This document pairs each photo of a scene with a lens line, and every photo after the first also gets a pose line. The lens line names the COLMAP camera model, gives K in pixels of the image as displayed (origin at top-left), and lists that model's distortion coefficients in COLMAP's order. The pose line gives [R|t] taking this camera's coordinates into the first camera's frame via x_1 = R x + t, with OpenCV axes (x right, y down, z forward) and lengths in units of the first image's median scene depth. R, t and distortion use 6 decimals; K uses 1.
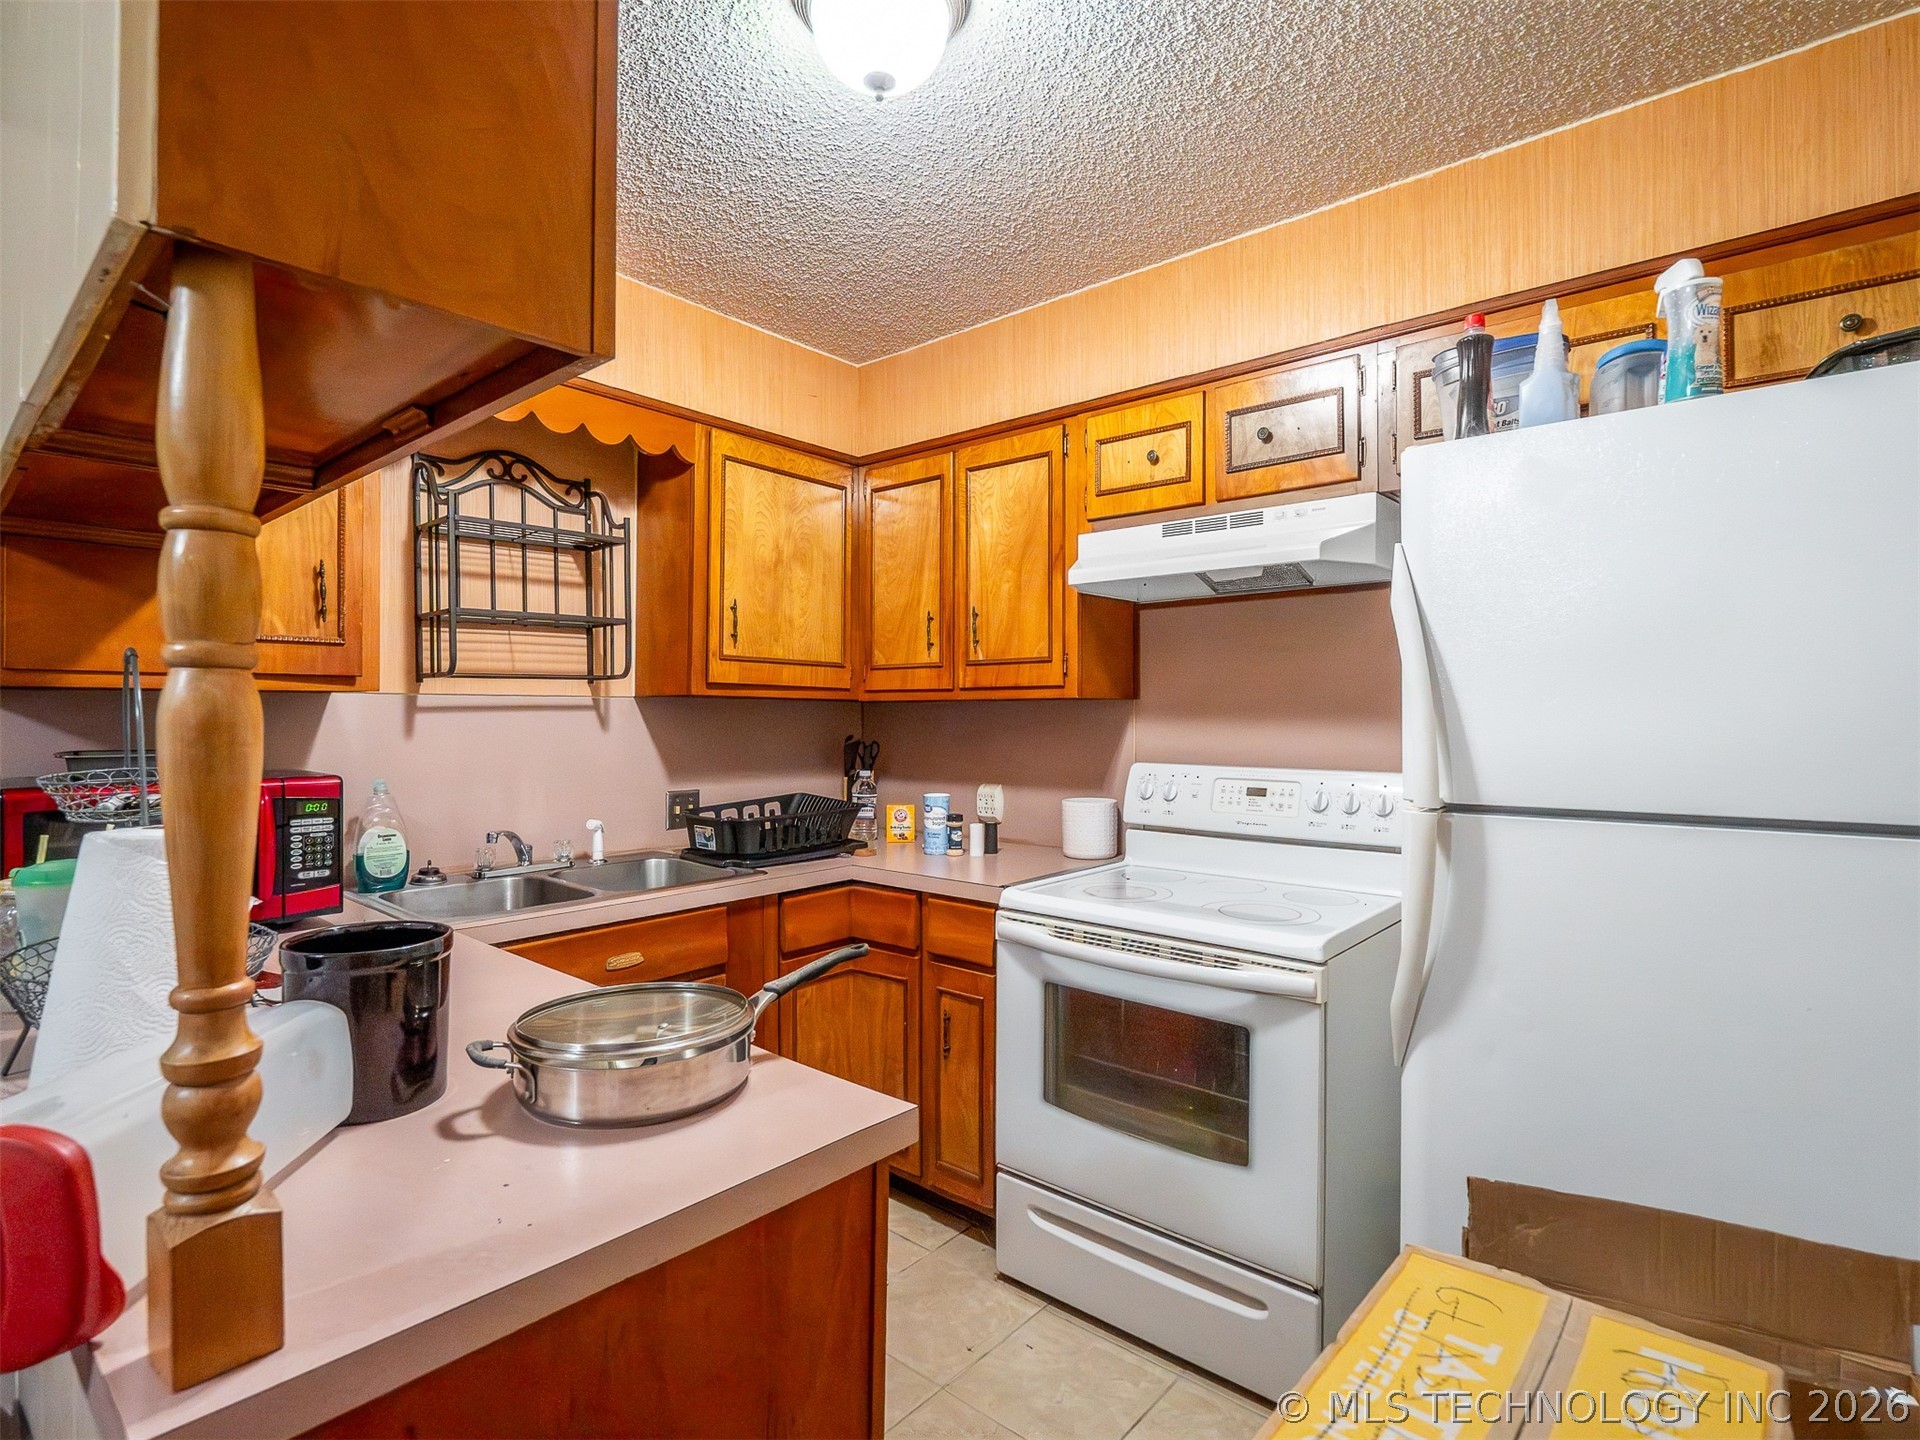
lens RADIAL K [[943.1, 0, 961.0], [0, 943.1, 716.4], [0, 0, 1]] dist [-0.002971, -0.008308]
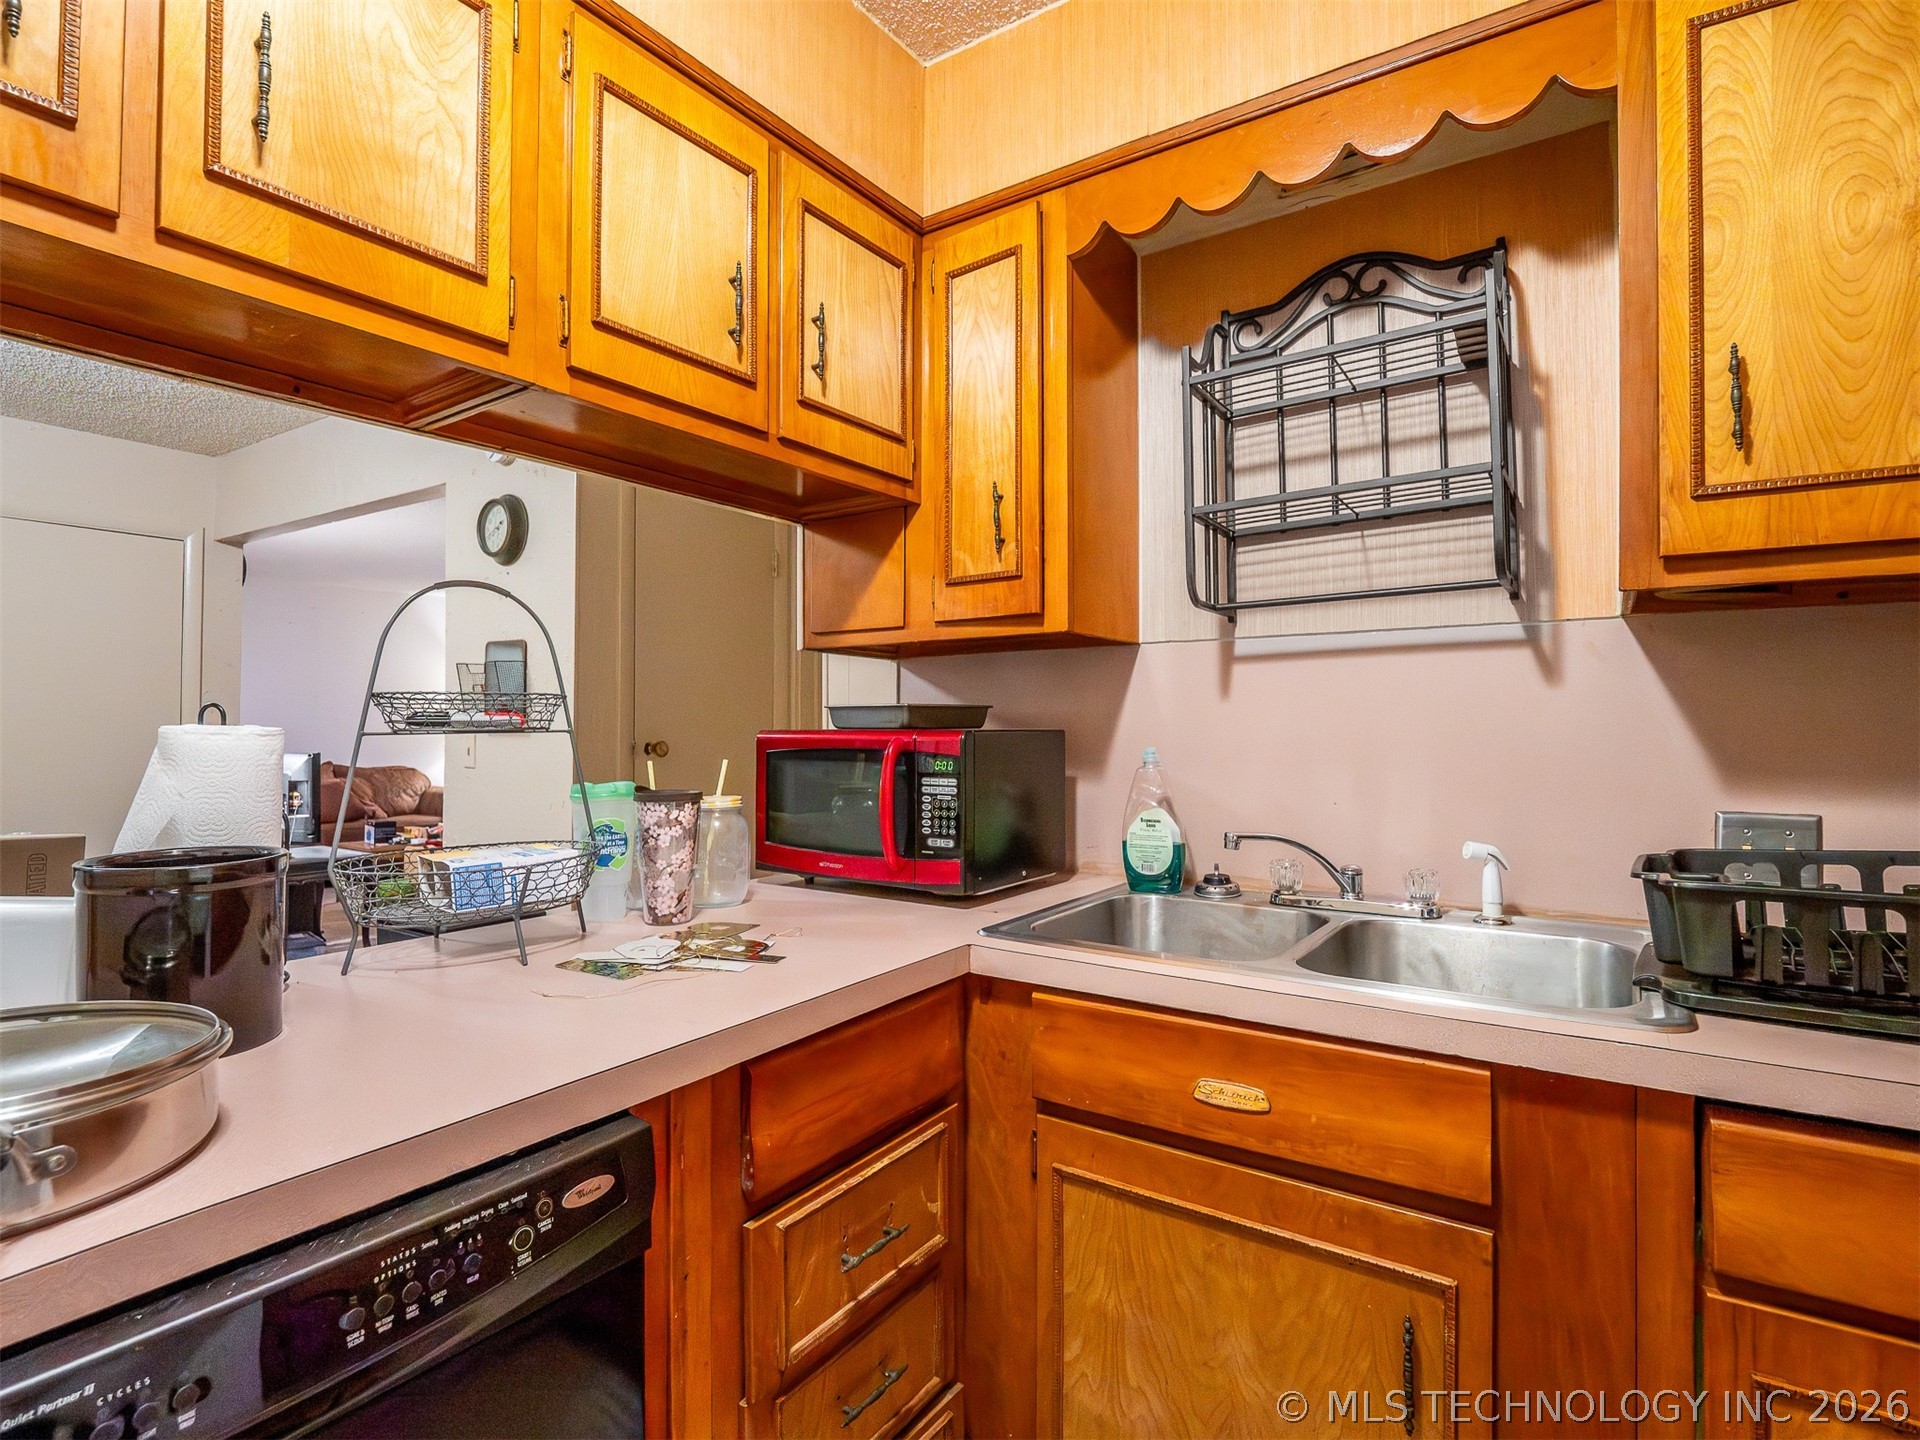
lens RADIAL K [[943.1, 0, 961.0], [0, 943.1, 716.4], [0, 0, 1]] dist [-0.002971, -0.008308]
pose [[0.122741, -0.013041, -0.992353, 0.126306], [-0.000975, 0.999912, -0.013260, 0.045050], [0.992438, 0.002595, 0.122718, 0.652321]]
